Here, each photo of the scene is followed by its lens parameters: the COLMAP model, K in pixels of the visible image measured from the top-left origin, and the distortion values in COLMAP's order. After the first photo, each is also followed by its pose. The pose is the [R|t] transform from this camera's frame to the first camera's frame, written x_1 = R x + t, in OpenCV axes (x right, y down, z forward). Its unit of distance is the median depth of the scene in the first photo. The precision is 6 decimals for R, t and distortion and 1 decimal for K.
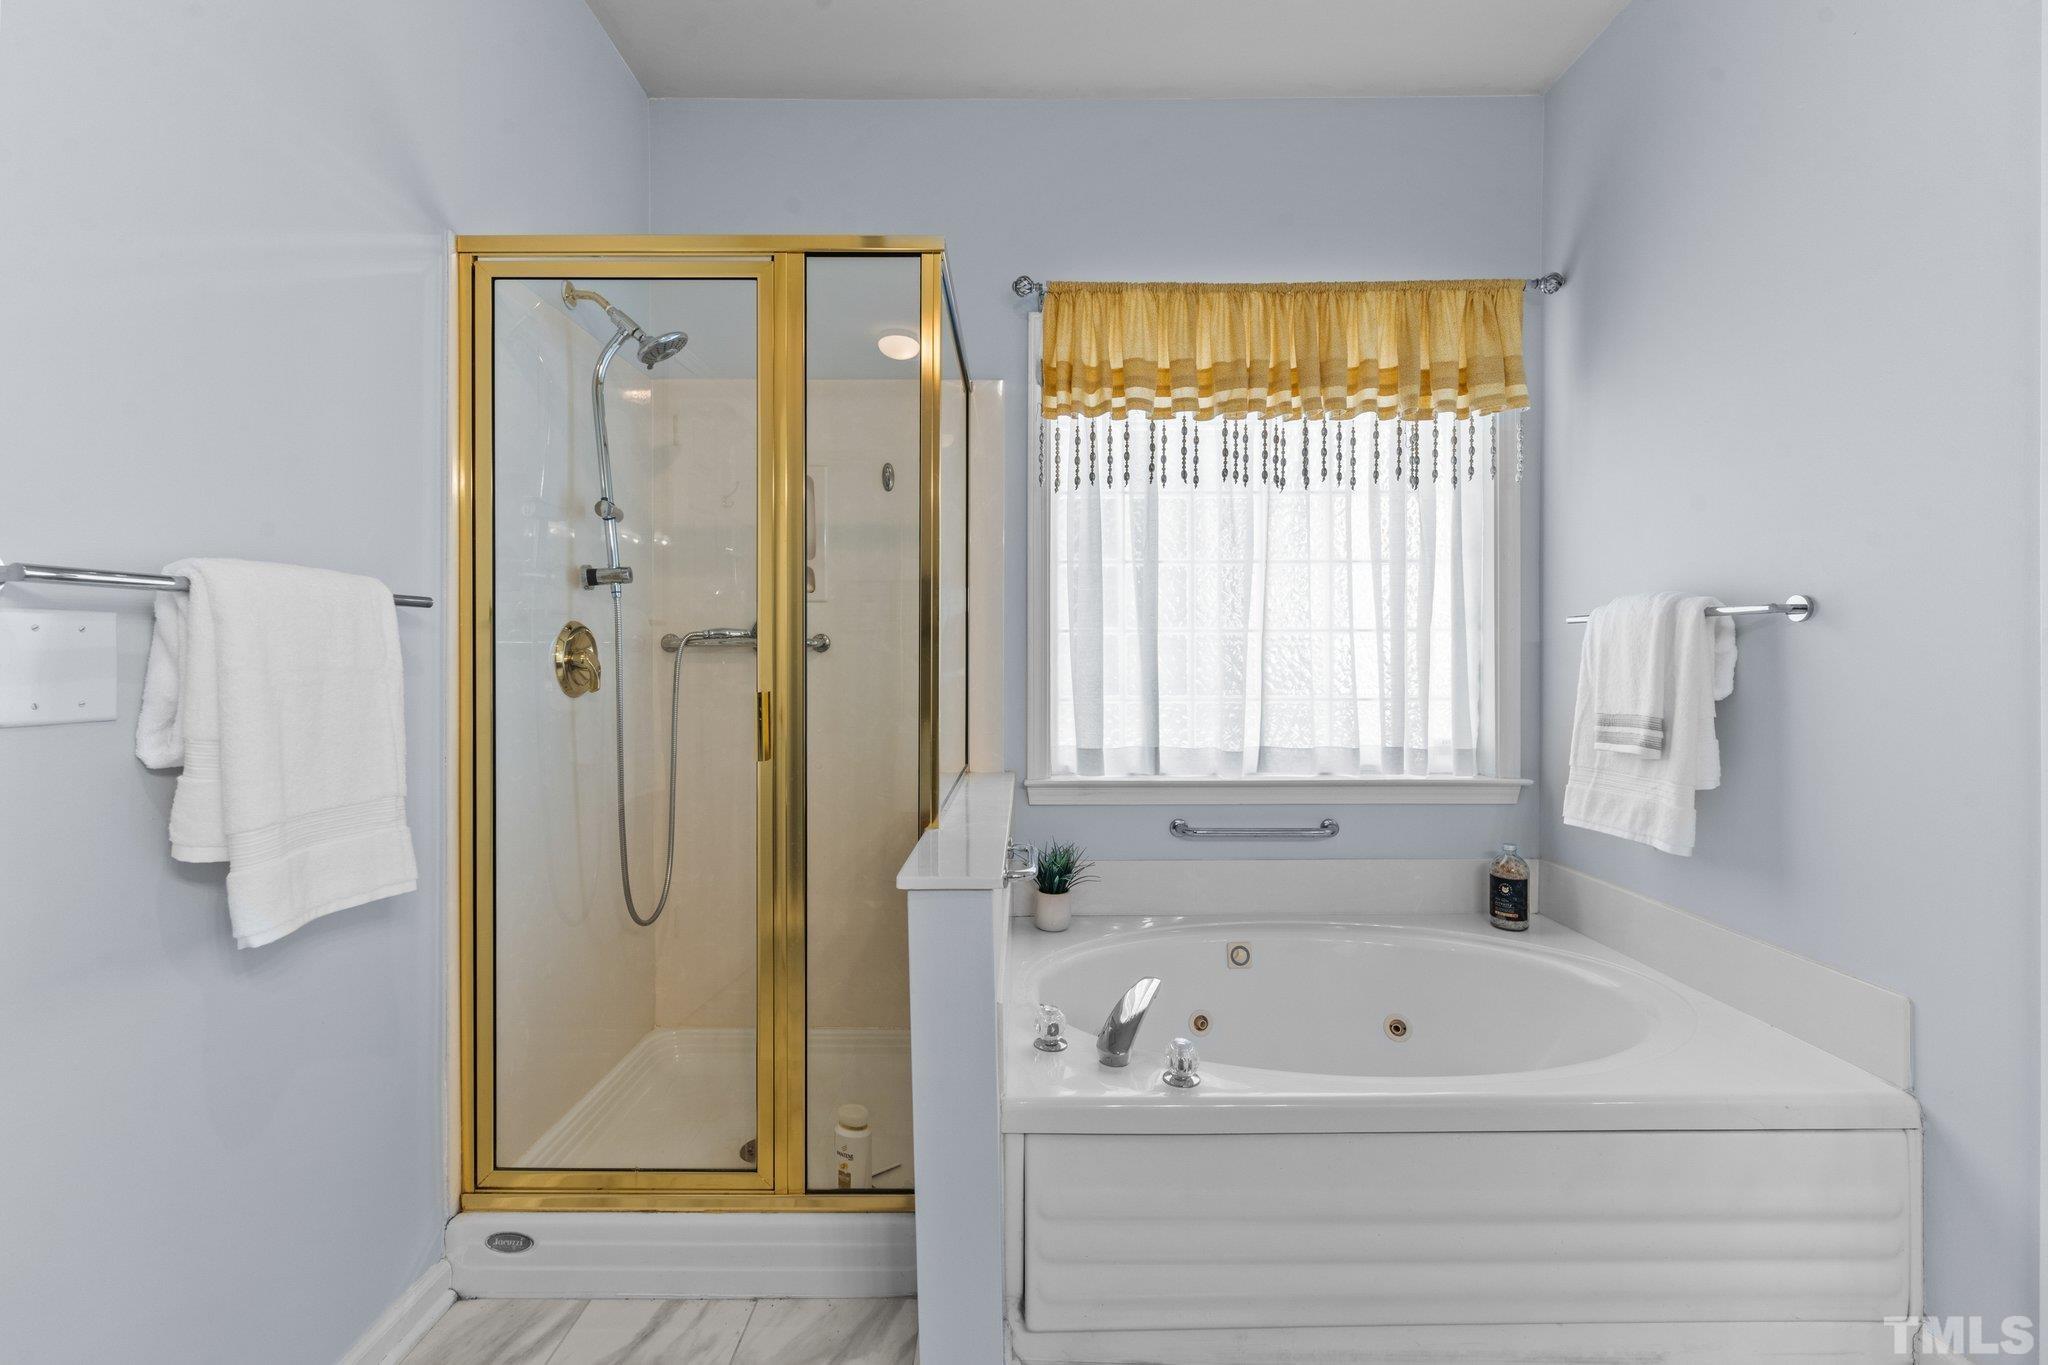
lens RADIAL K [[884.7, 0, 1014.1], [0, 884.7, 653.9], [0, 0, 1]] dist [-0.001147, -0.000440]
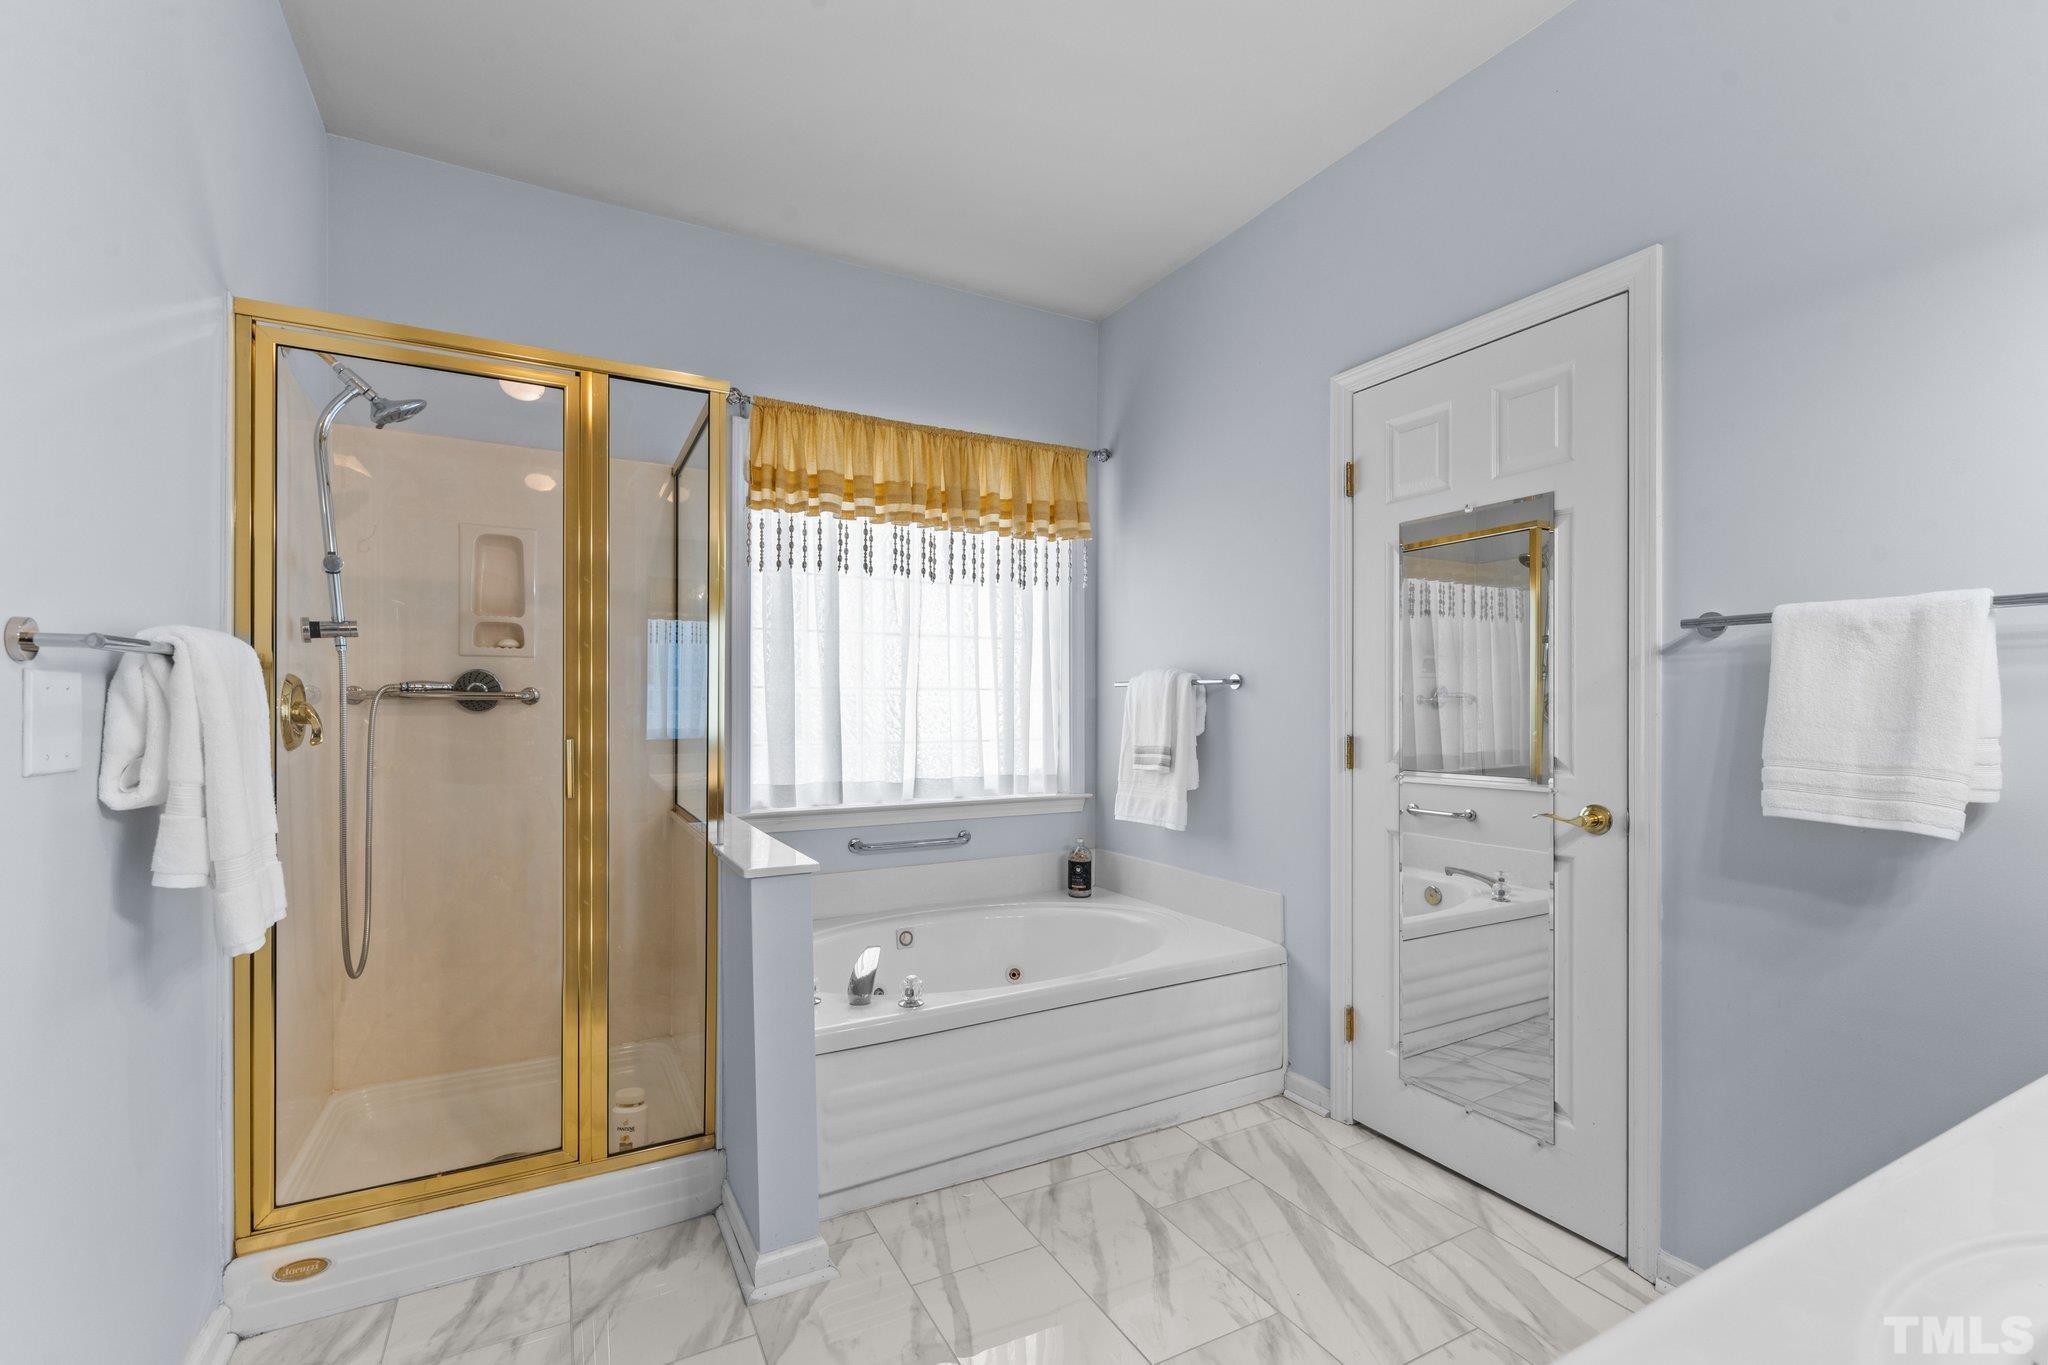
lens RADIAL K [[884.7, 0, 1024.8], [0, 884.7, 693.9], [0, 0, 1]] dist [-0.001147, -0.000440]
pose [[0.874489, 0.007725, 0.484984, -0.228290], [-0.002148, 0.999925, -0.012053, -0.003814], [-0.485040, 0.009499, 0.874440, -0.230070]]
